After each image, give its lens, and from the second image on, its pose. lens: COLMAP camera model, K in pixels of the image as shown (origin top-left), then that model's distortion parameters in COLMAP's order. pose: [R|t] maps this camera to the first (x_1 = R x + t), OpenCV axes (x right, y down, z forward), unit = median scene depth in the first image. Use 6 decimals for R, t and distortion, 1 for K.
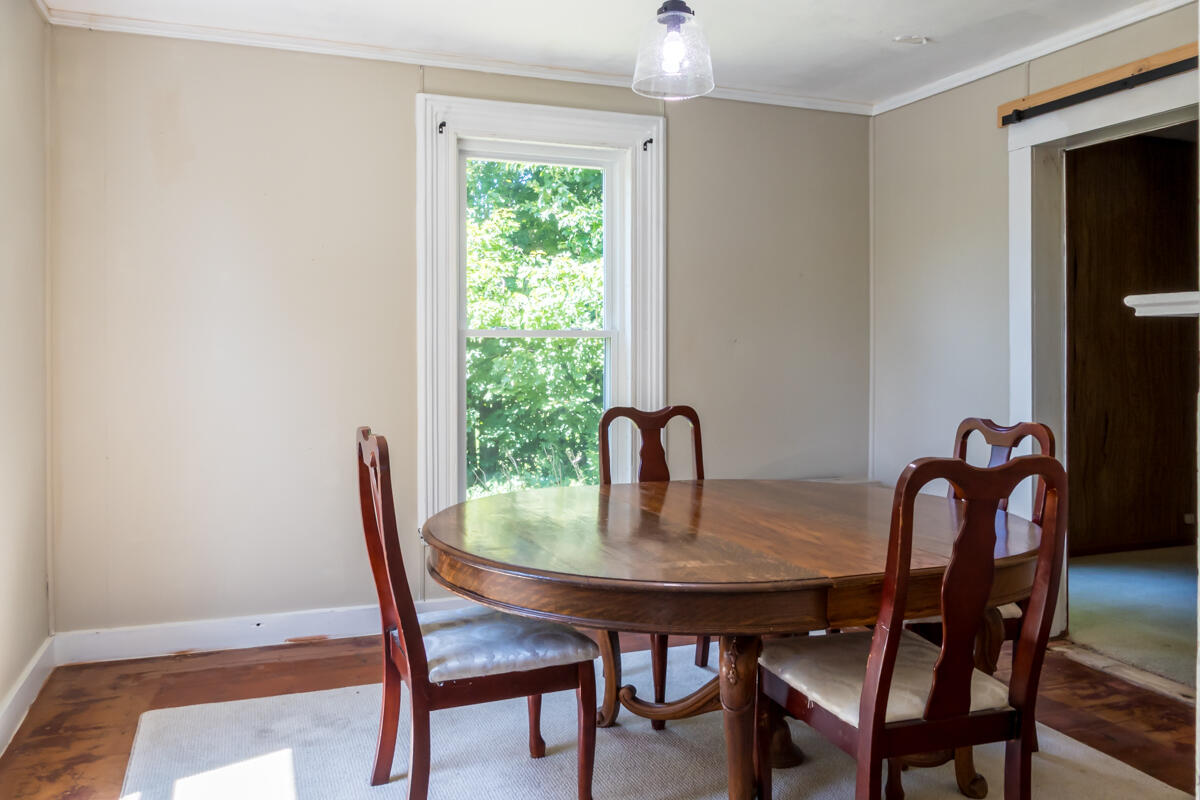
lens RADIAL K [[881.8, 0, 606.7], [0, 881.8, 400.1], [0, 0, 1]] dist [-0.011750, -0.000994]
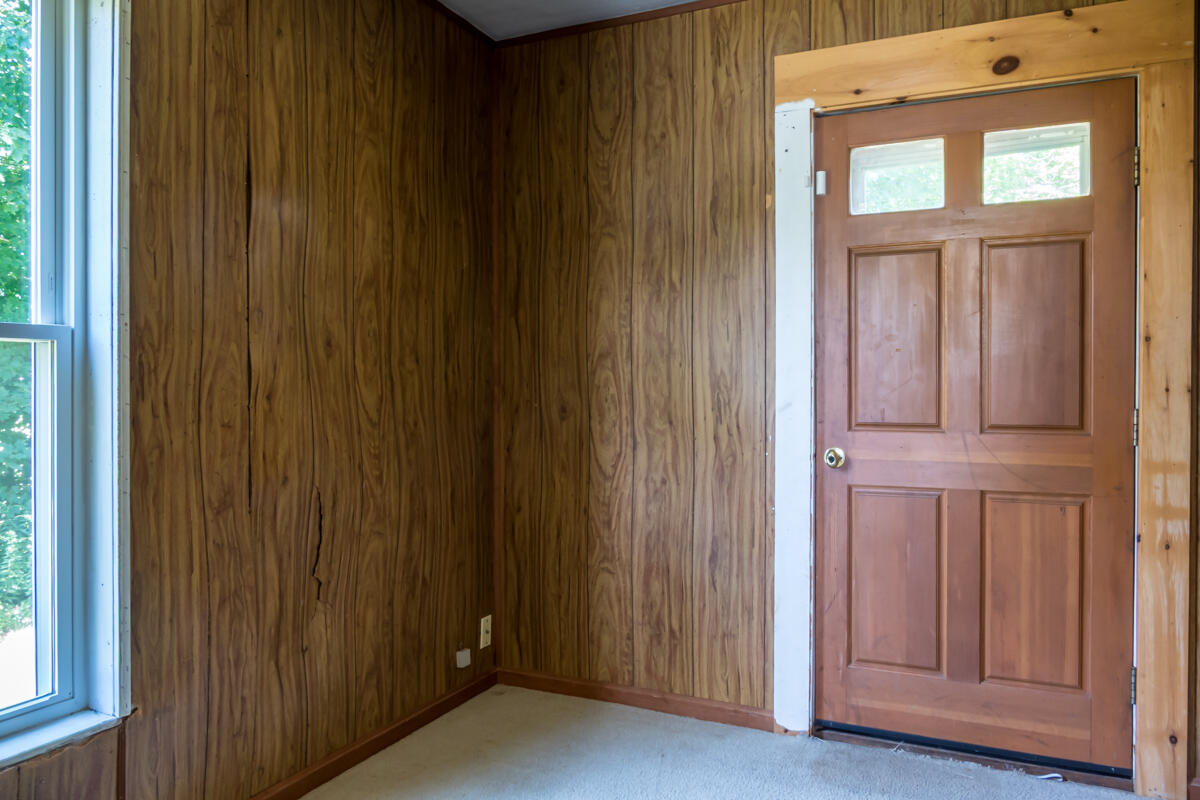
lens RADIAL K [[881.8, 0, 603.6], [0, 881.8, 397.0], [0, 0, 1]] dist [-0.011750, -0.000994]
pose [[0.708859, -0.005069, 0.705332, 0.340317], [0.013389, 0.999891, -0.006271, -0.035480], [-0.705223, 0.013889, 0.708849, 0.550134]]
